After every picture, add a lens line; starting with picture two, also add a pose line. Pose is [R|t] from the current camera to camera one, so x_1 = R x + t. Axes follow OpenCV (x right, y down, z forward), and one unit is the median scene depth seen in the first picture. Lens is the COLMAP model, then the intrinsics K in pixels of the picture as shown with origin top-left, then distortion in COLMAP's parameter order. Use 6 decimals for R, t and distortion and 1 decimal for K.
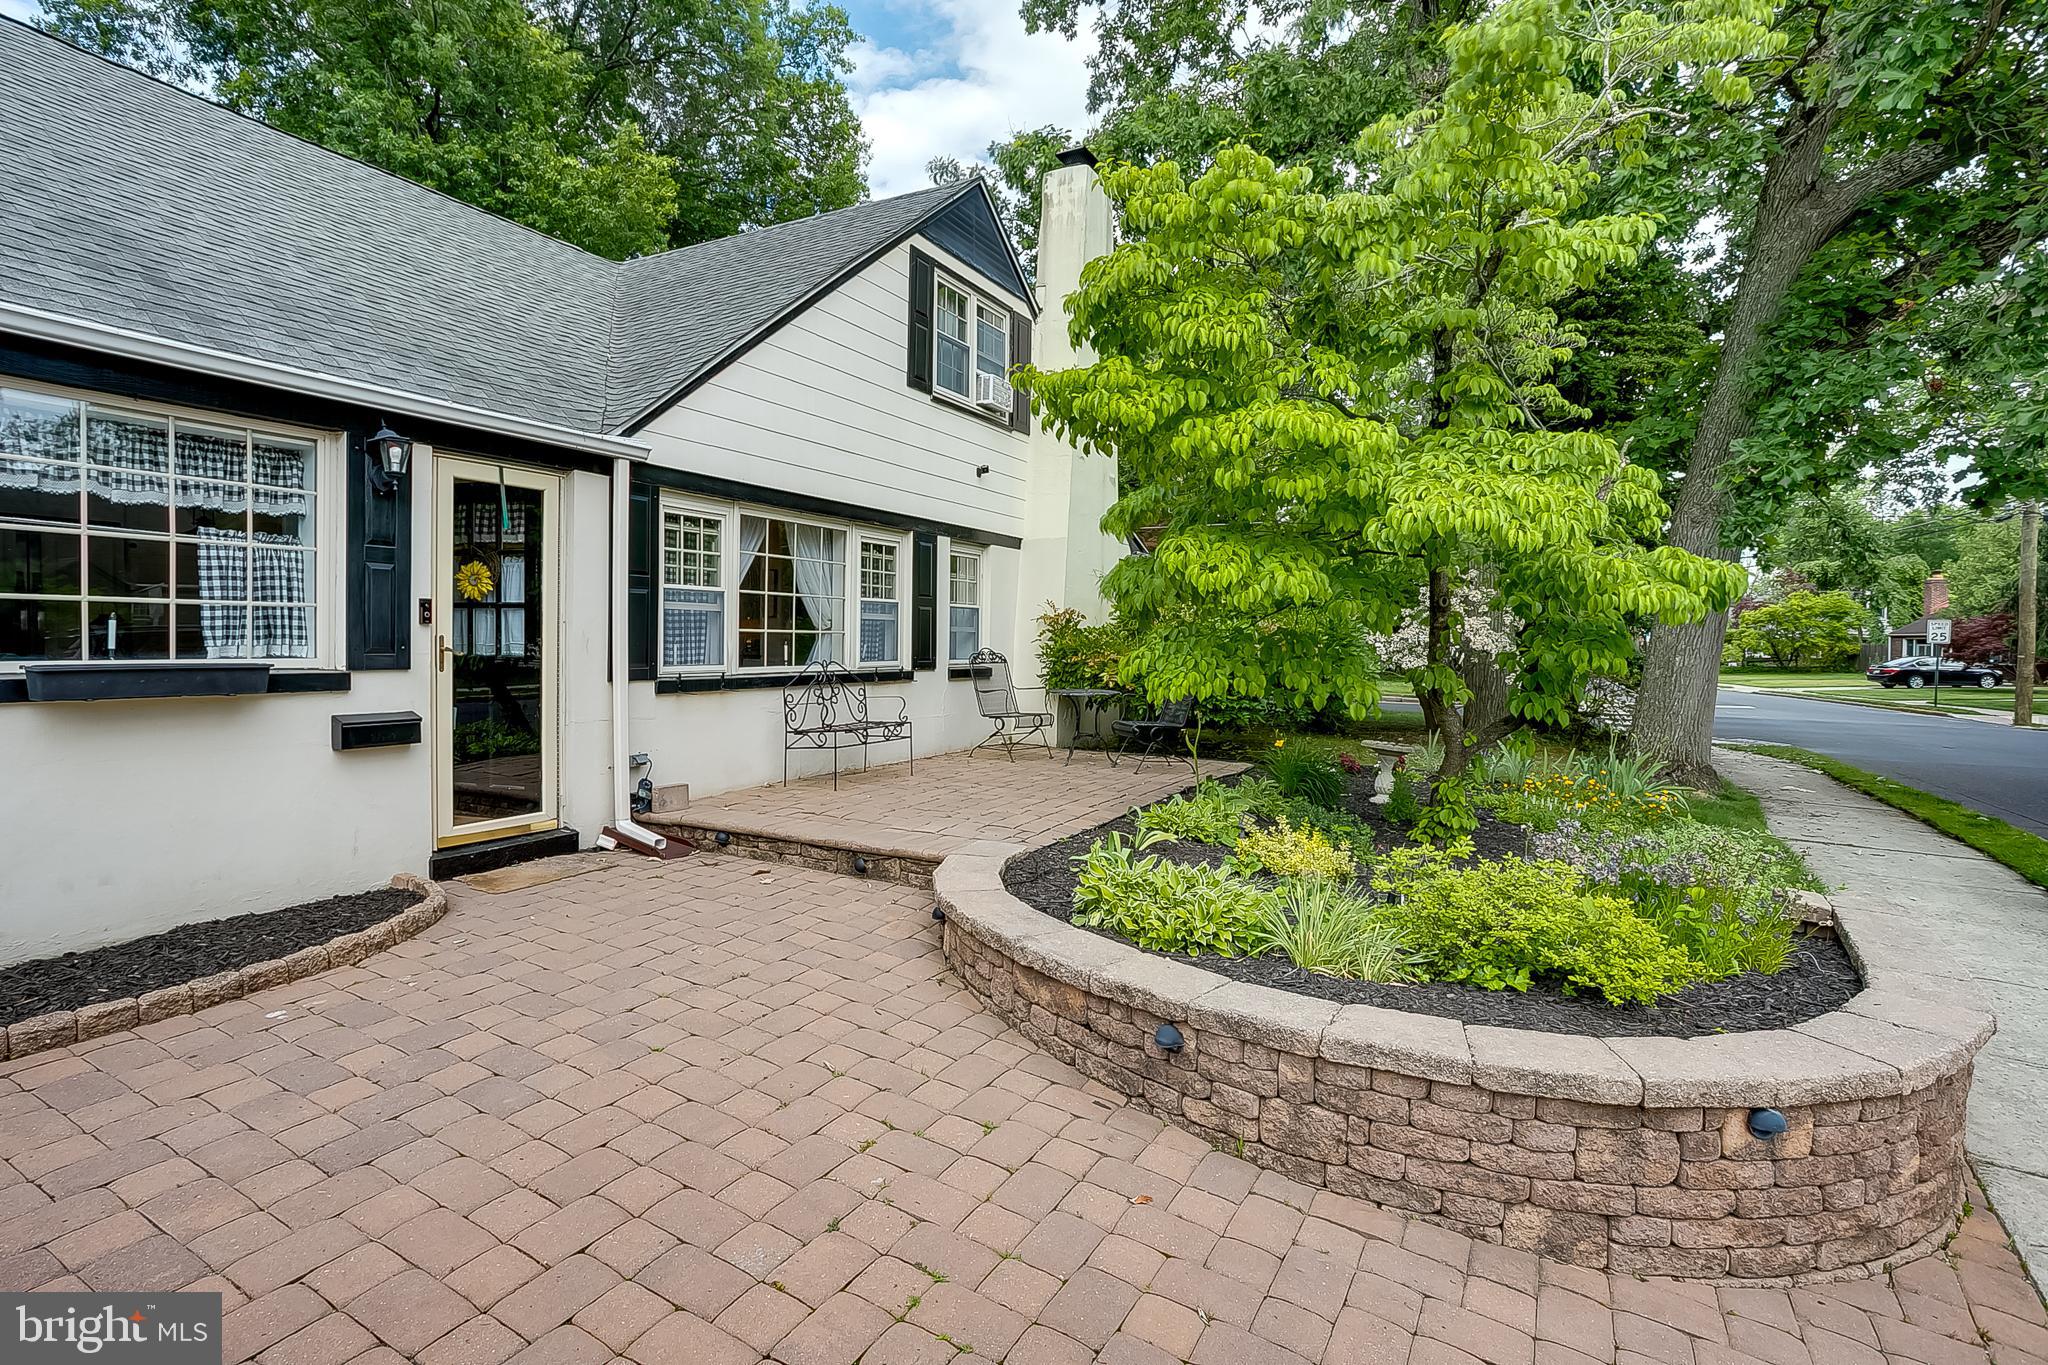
lens RADIAL K [[1019.6, 0, 994.1], [0, 1019.6, 668.8], [0, 0, 1]] dist [-0.063104, 0.033541]
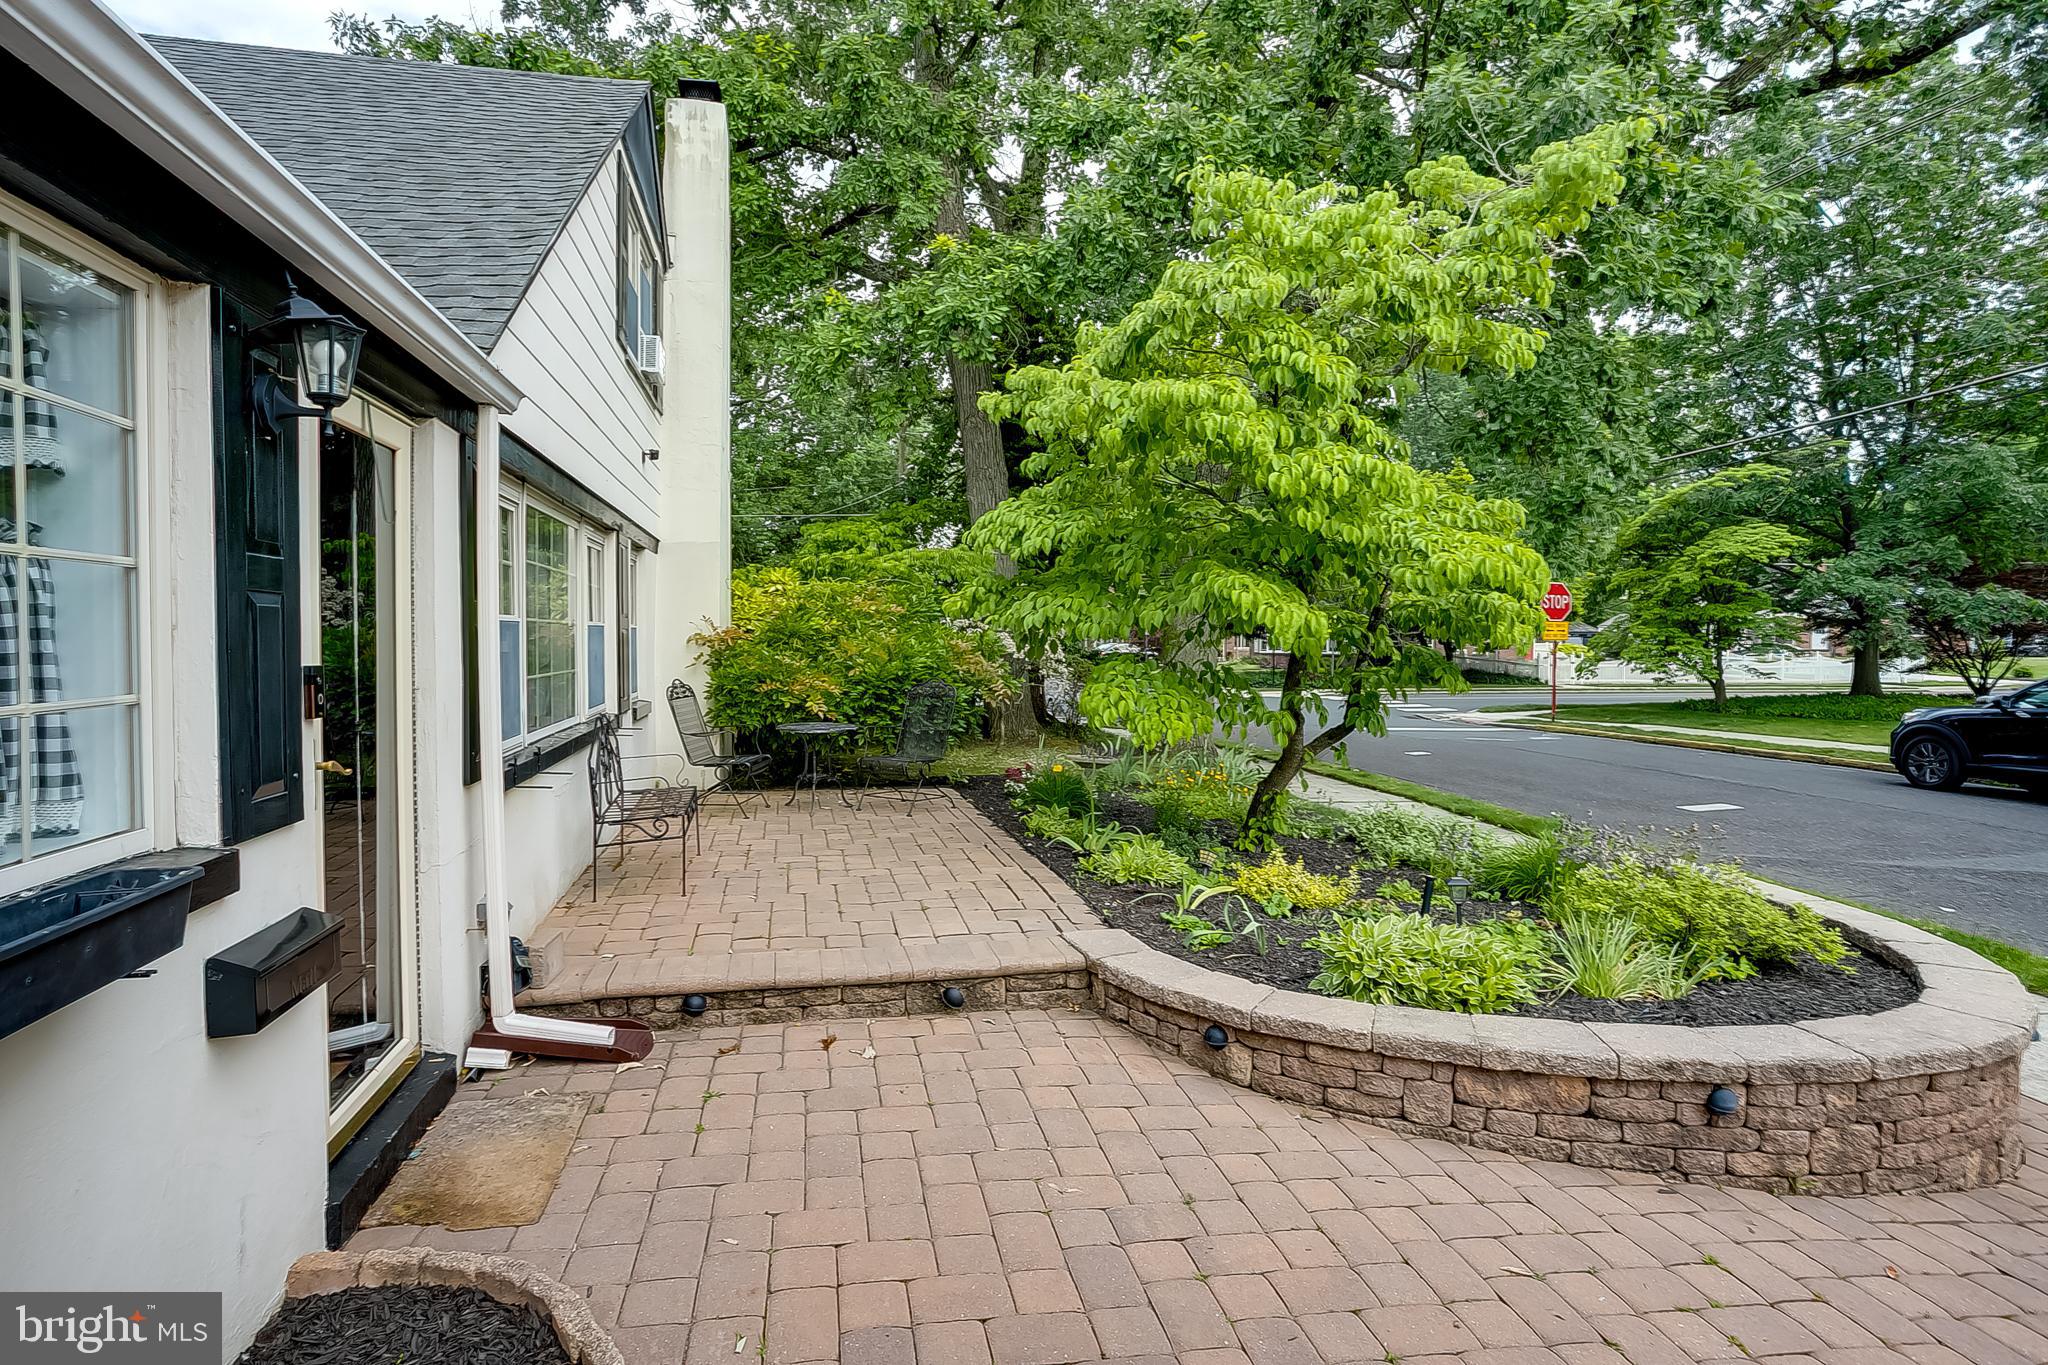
lens RADIAL K [[1019.6, 0, 994.1], [0, 1019.6, 668.8], [0, 0, 1]] dist [-0.063104, 0.033541]
pose [[0.765232, -0.034527, 0.642828, -0.665269], [0.029112, 0.999395, 0.019023, -0.072539], [-0.643096, 0.004158, 0.765774, 0.462527]]
